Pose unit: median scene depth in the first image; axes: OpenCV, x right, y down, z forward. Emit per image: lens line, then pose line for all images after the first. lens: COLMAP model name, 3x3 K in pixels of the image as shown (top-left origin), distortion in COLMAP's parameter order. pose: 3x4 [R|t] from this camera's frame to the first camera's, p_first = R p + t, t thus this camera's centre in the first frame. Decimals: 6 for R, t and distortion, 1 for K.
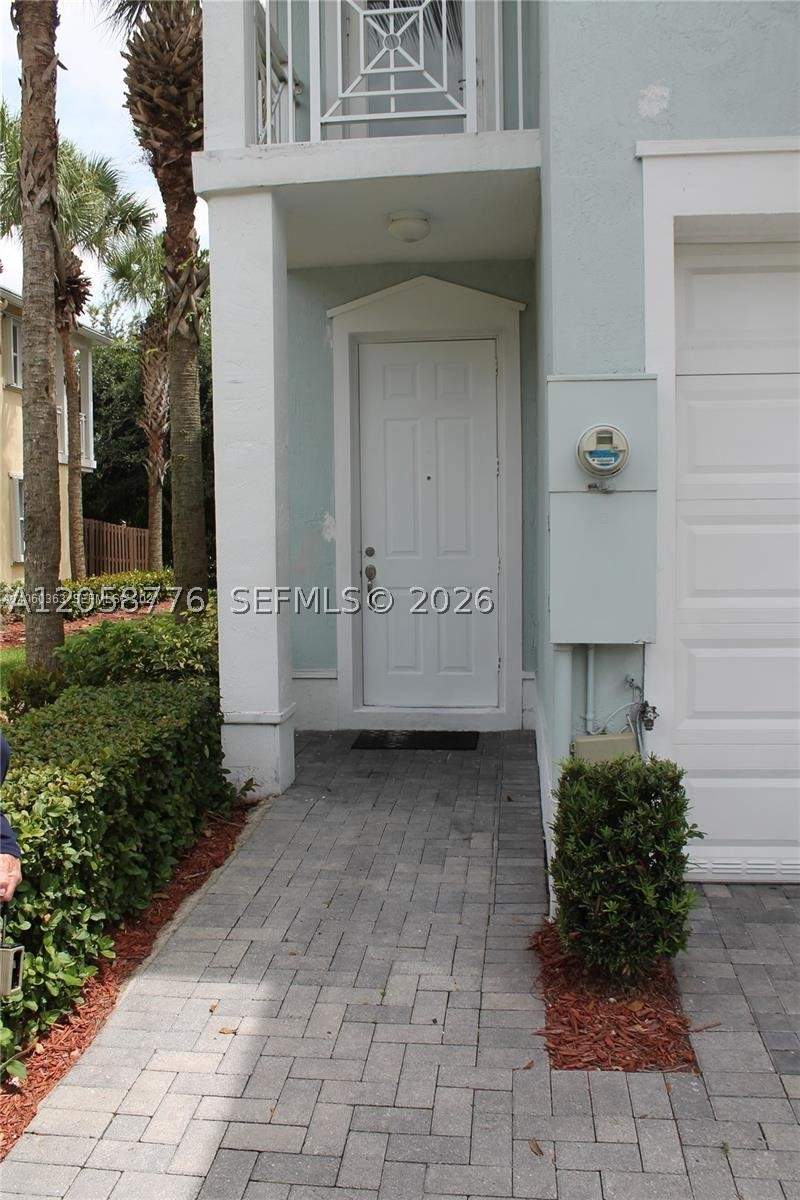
lens RADIAL K [[1003.3, 0, 400.0], [0, 1003.3, 600.0], [0, 0, 1]] dist [-0.162396, 0.132931]
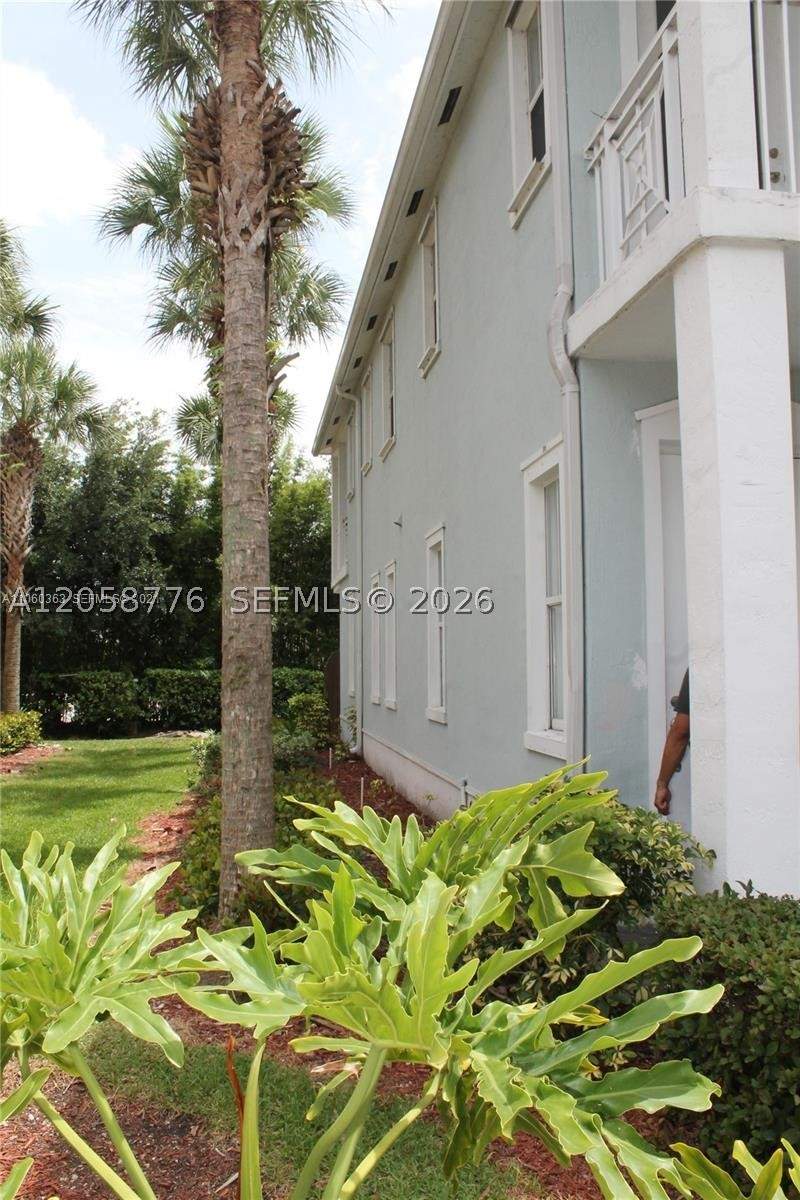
lens RADIAL K [[1003.3, 0, 400.0], [0, 1003.3, 600.0], [0, 0, 1]] dist [-0.162396, 0.132931]
pose [[0.968610, 0.021236, 0.247678, -0.447185], [0.013033, 0.990636, -0.135906, -0.023351], [-0.248245, 0.134868, 0.959263, 0.258997]]
